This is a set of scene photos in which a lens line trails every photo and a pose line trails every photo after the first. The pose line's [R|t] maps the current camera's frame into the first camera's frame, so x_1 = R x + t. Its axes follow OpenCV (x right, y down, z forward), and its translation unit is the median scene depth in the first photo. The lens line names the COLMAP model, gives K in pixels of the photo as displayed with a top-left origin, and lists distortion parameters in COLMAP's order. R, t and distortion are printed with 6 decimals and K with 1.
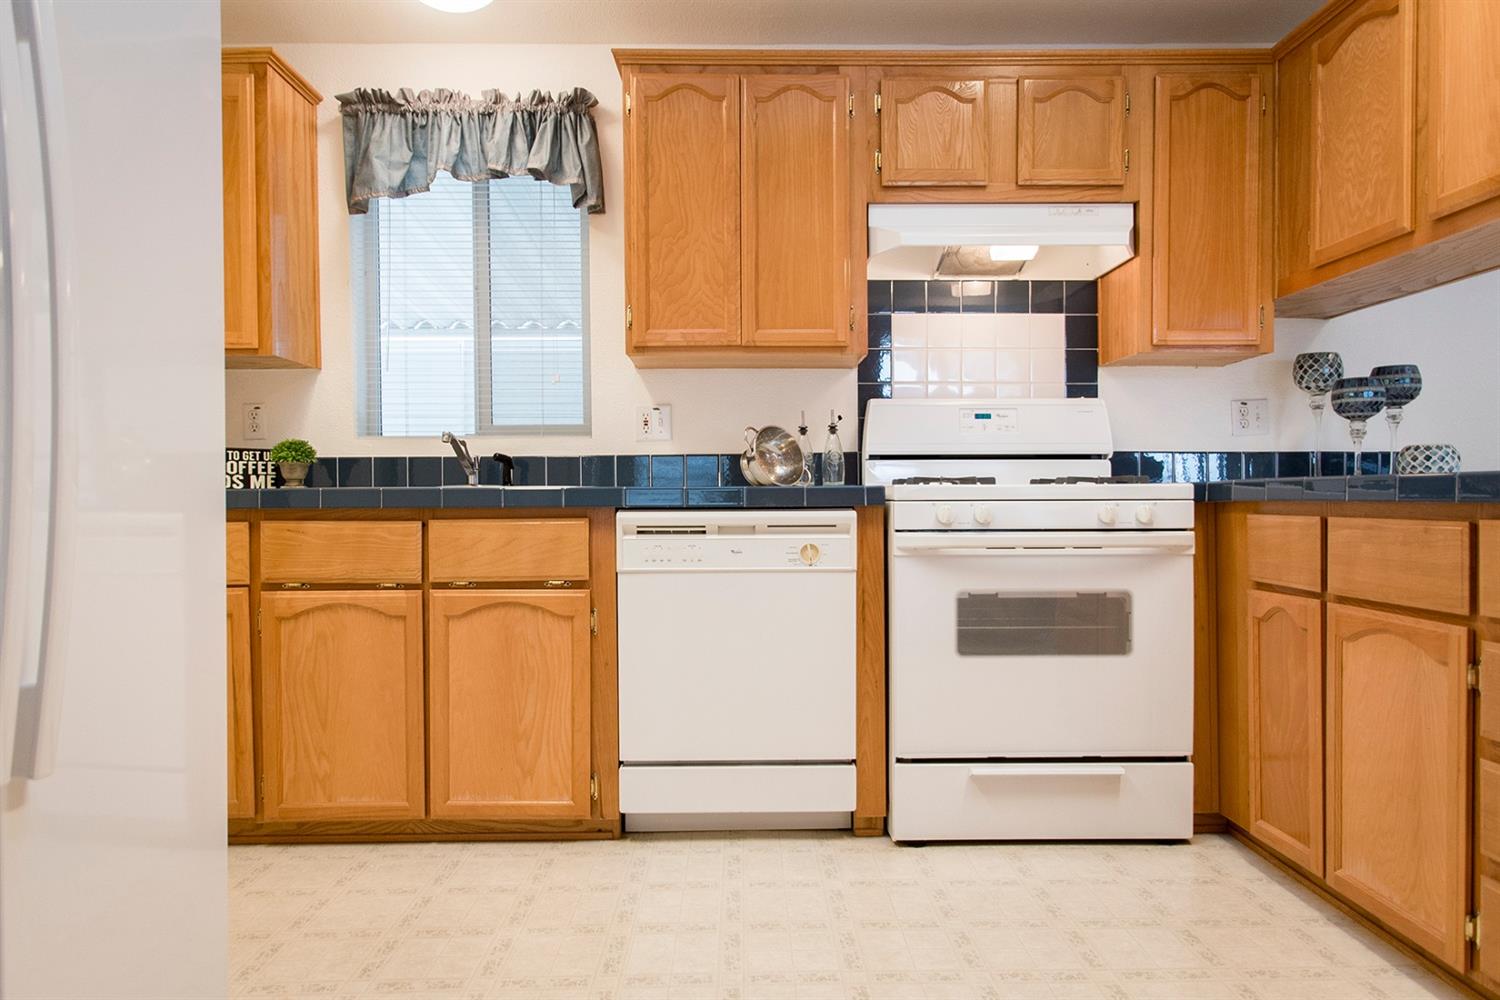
lens RADIAL K [[1042.0, 0, 749.3], [0, 1042.0, 507.7], [0, 0, 1]] dist [0.013364, -0.009626]
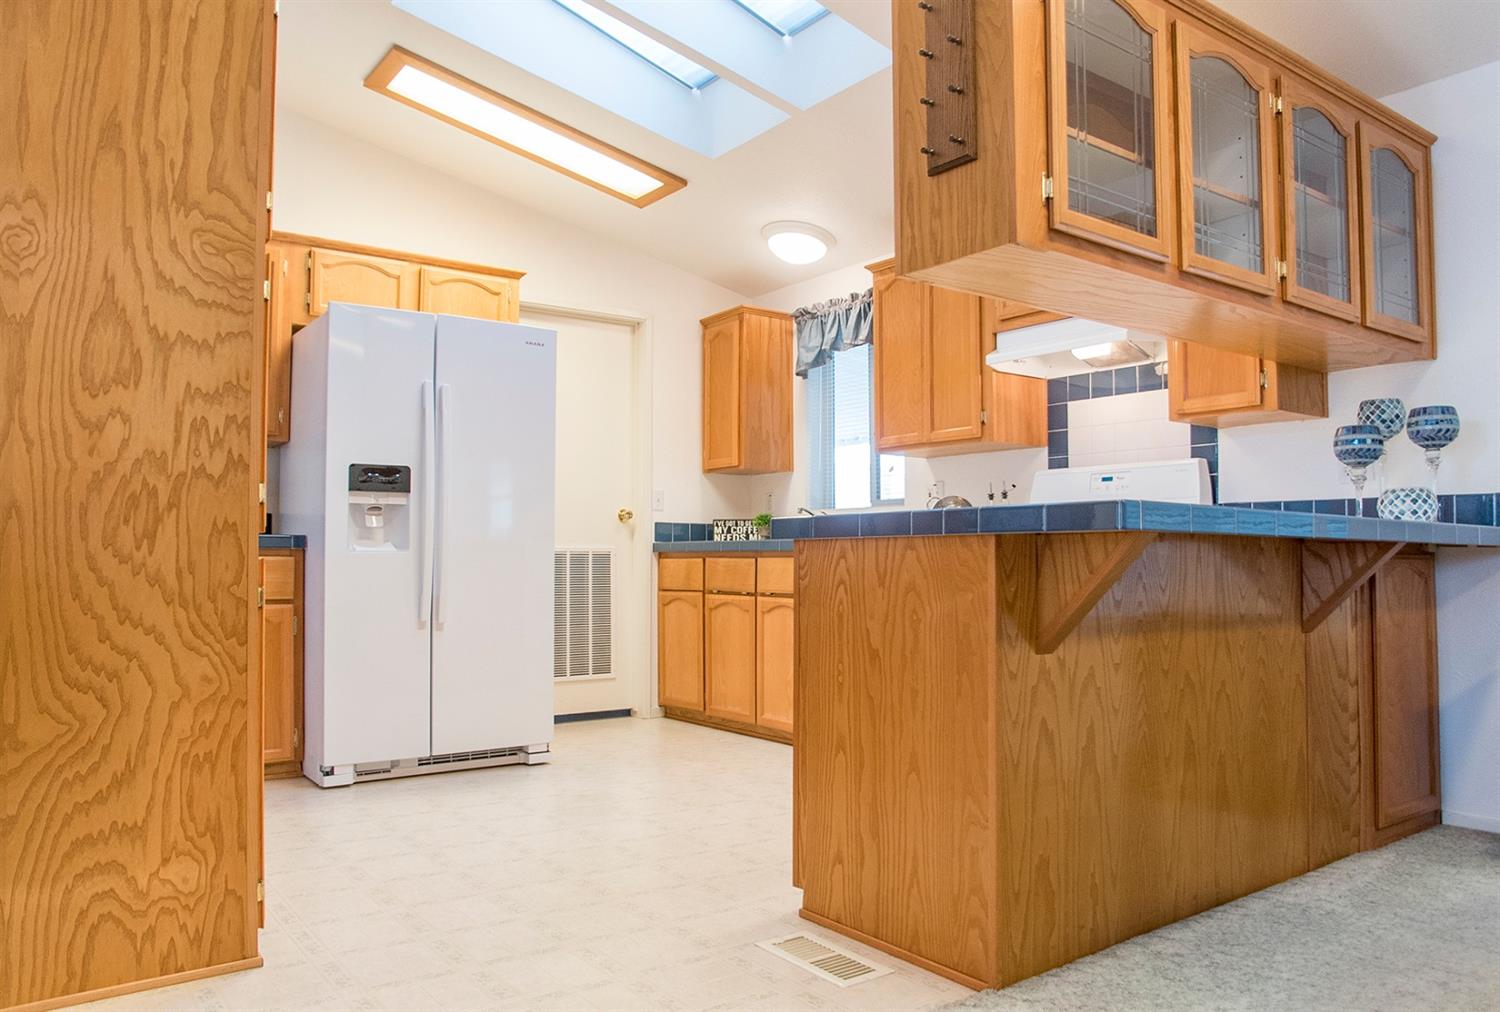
lens RADIAL K [[1081.8, 0, 768.7], [0, 1081.8, 522.7], [0, 0, 1]] dist [-0.086928, 0.049367]
pose [[0.595861, -0.020870, -0.802816, 1.015243], [-0.011368, 0.999343, -0.034417, 0.012681], [0.803007, 0.029634, 0.595233, -0.084389]]
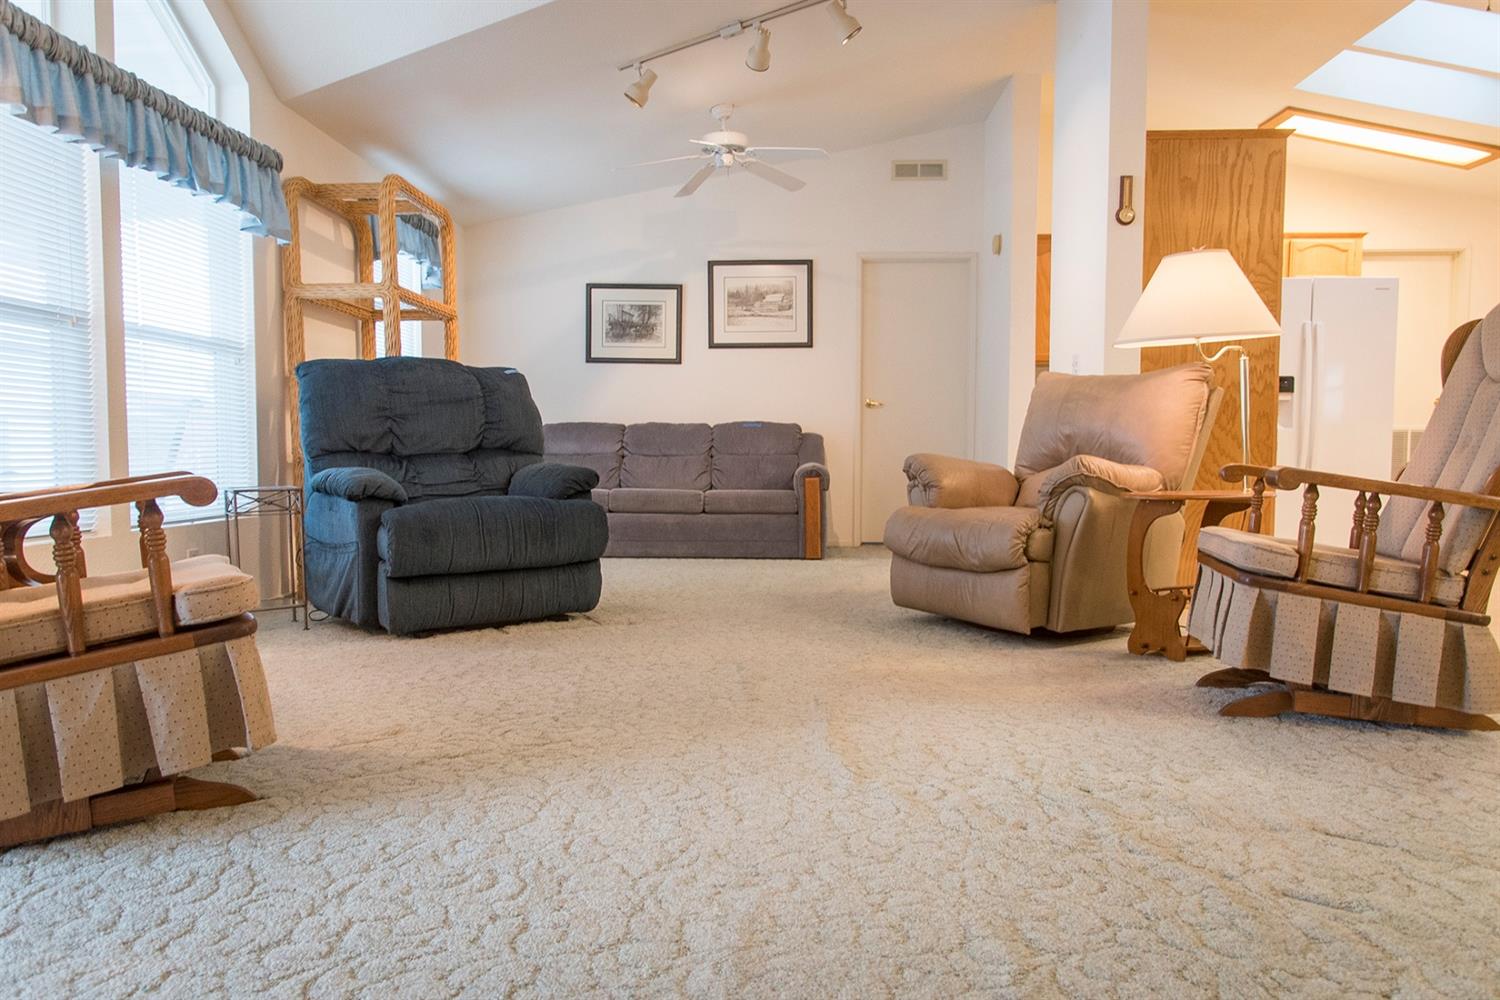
lens RADIAL K [[1051.8, 0, 747.6], [0, 1051.8, 505.5], [0, 0, 1]] dist [0.014733, -0.000517]
pose [[-0.031925, 0.062259, -0.997549, 1.812234], [-0.010287, 0.997985, 0.062615, 0.039385], [0.999437, 0.012261, -0.031220, -0.652247]]
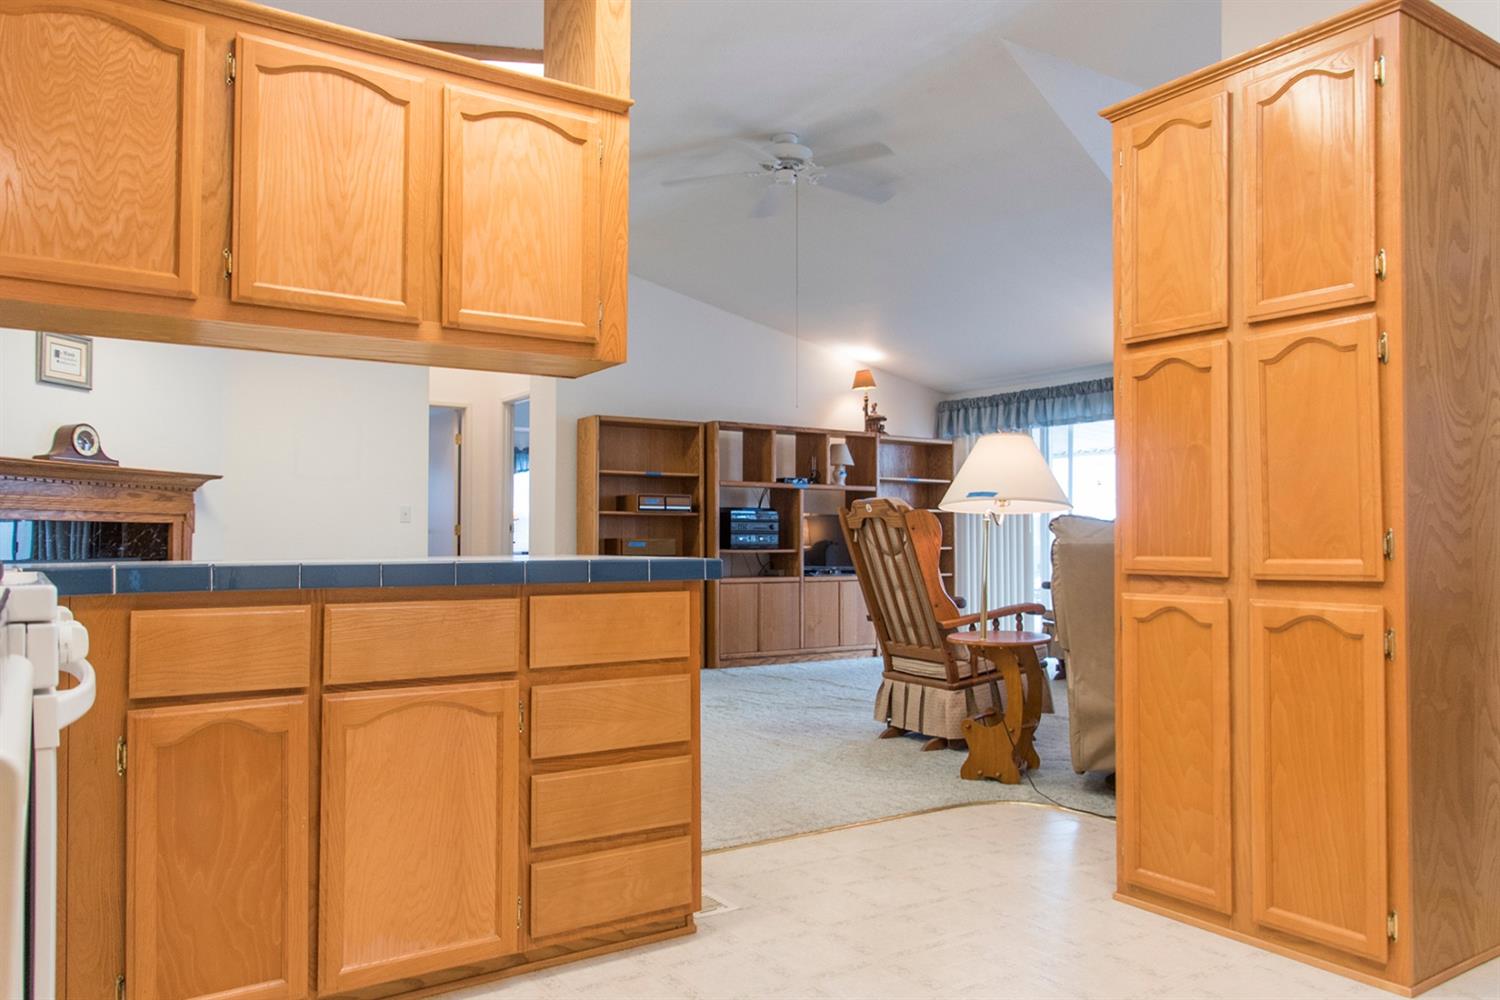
lens RADIAL K [[1075.0, 0, 755.0], [0, 1075.0, 514.0], [0, 0, 1]] dist [0.001862, 0.007345]
pose [[-0.556661, 0.030751, 0.830170, -0.336317], [0.013505, 0.999518, -0.027969, -0.028945], [-0.830630, -0.004357, -0.556808, 0.855841]]
